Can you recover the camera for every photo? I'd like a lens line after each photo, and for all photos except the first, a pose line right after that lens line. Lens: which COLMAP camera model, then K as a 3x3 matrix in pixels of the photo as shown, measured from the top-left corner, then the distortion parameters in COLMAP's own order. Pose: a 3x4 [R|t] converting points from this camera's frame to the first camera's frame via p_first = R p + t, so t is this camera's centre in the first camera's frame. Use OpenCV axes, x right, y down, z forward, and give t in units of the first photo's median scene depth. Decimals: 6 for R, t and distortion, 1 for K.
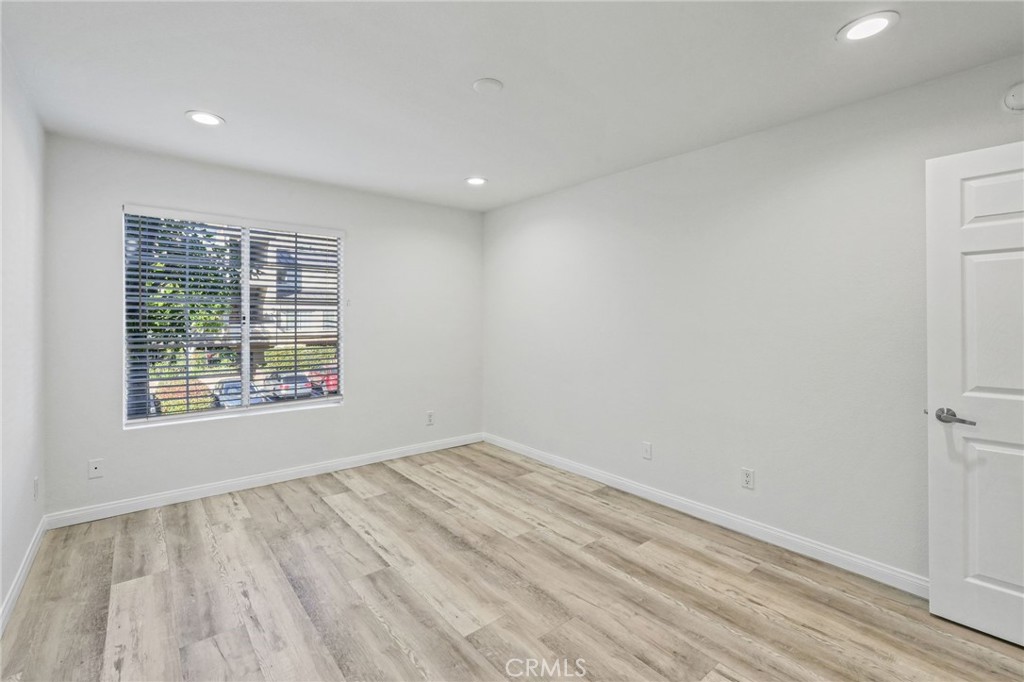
lens RADIAL K [[459.4, 0, 512.3], [0, 459.4, 326.5], [0, 0, 1]] dist [-0.019081, 0.008843]
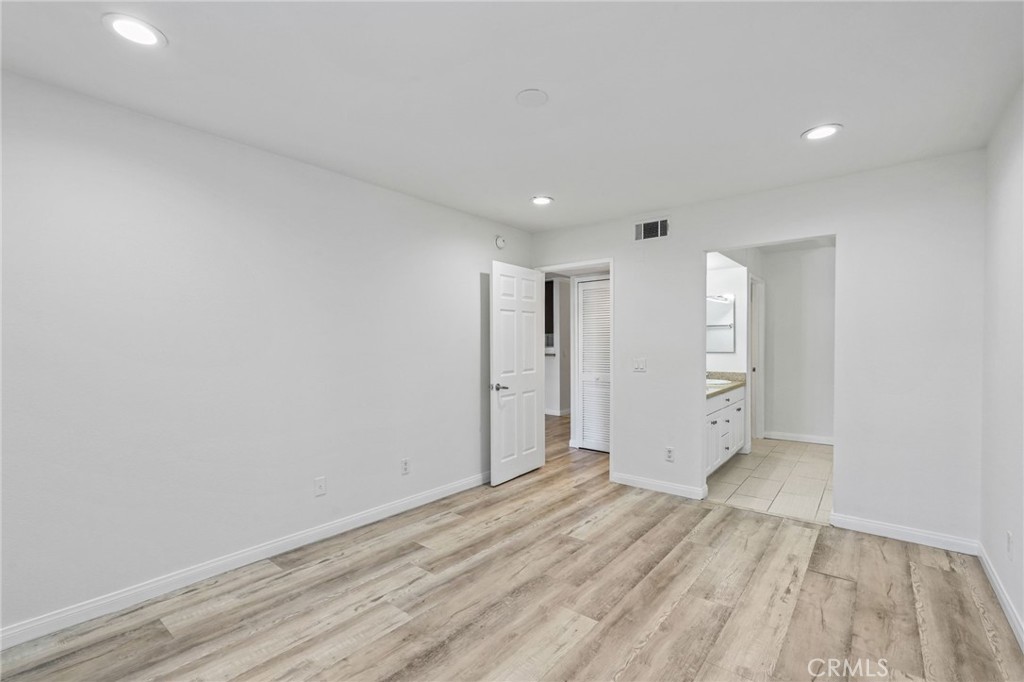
lens RADIAL K [[458.5, 0, 501.5], [0, 458.5, 349.5], [0, 0, 1]] dist [-0.020628, 0.009544]
pose [[-0.184118, -0.016274, 0.982769, -0.926591], [0.019773, 0.999599, 0.020257, -0.014731], [-0.982705, 0.023162, -0.183723, 1.144107]]
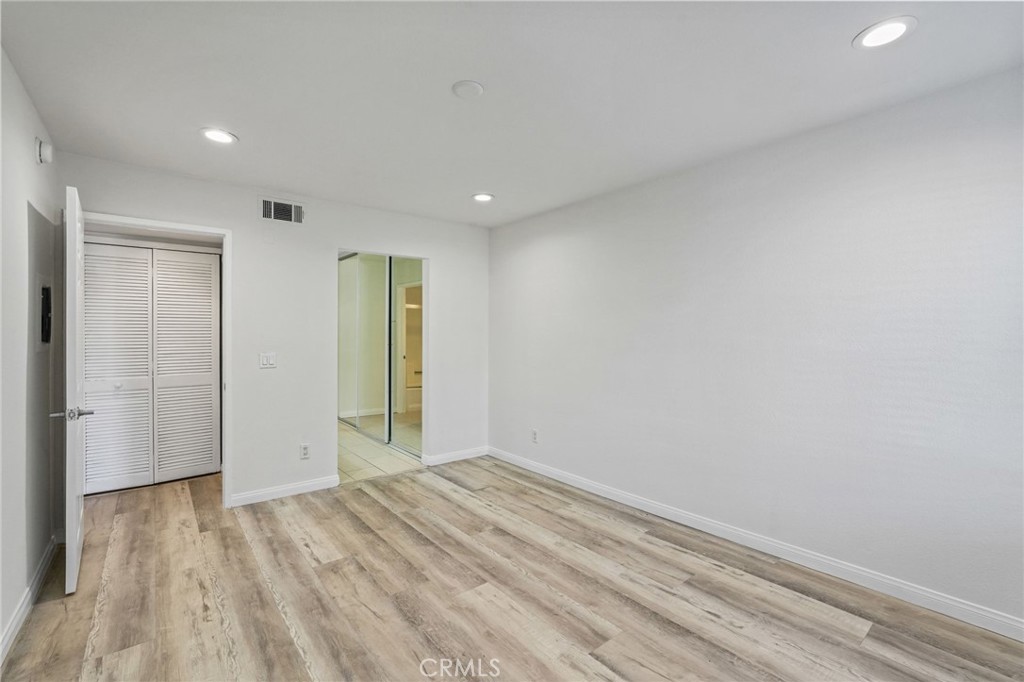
lens RADIAL K [[445.5, 0, 513.9], [0, 445.5, 336.2], [0, 0, 1]] dist [-0.019926, 0.008508]
pose [[-0.999944, -0.004389, 0.009605, -0.150351], [-0.004185, 0.999768, 0.021150, -0.026152], [-0.009695, 0.021108, -0.999730, 1.781970]]
